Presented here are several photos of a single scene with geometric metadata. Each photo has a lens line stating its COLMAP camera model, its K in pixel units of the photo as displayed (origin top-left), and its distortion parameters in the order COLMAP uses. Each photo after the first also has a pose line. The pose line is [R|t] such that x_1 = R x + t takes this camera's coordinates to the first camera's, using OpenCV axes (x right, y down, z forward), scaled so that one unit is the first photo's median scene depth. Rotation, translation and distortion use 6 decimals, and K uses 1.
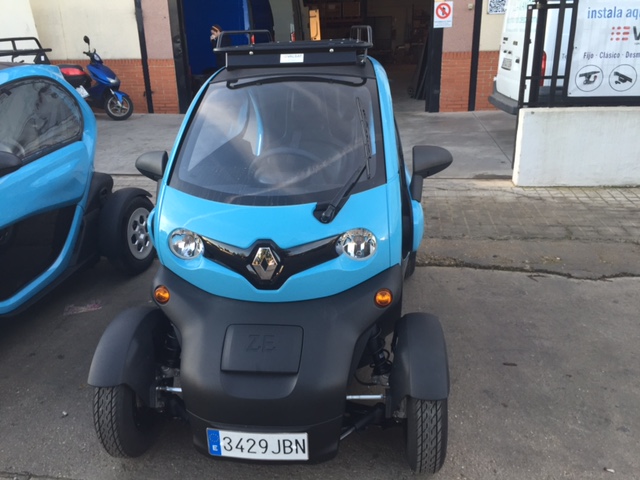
lens RADIAL K [[546.3, 0, 320.5], [0, 546.3, 238.7], [0, 0, 1]] dist [0.084997, -0.130789]
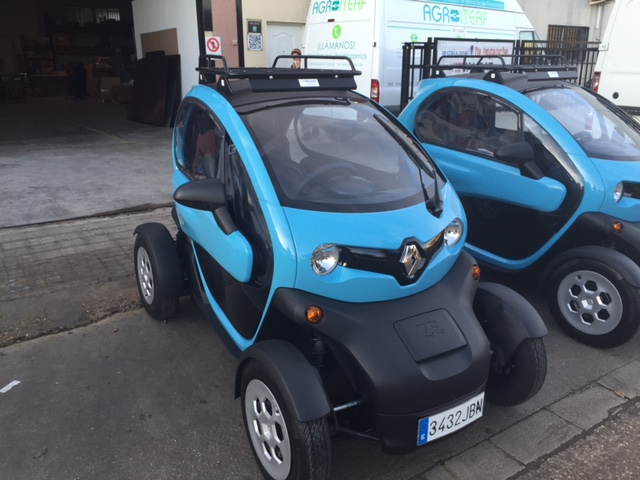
lens RADIAL K [[537.7, 0, 317.8], [0, 537.7, 230.2], [0, 0, 1]] dist [0.096954, -0.134488]
pose [[0.795558, -0.157472, 0.585056, -0.182614], [0.196296, 0.980540, -0.003003, -0.010079], [-0.573198, 0.117233, 0.810988, 0.043291]]
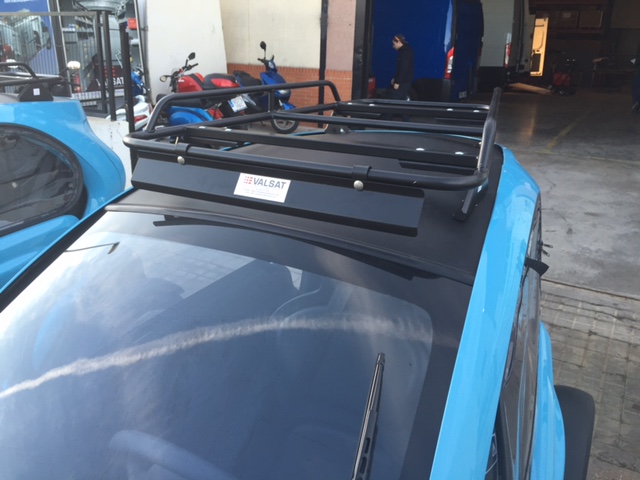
lens RADIAL K [[546.3, 0, 320.5], [0, 546.3, 238.7], [0, 0, 1]] dist [0.084997, -0.130789]
pose [[0.926949, 0.171178, -0.333860, 0.031246], [-0.172344, 0.984684, 0.026363, -0.080455], [0.333260, 0.033101, 0.942254, 0.169703]]
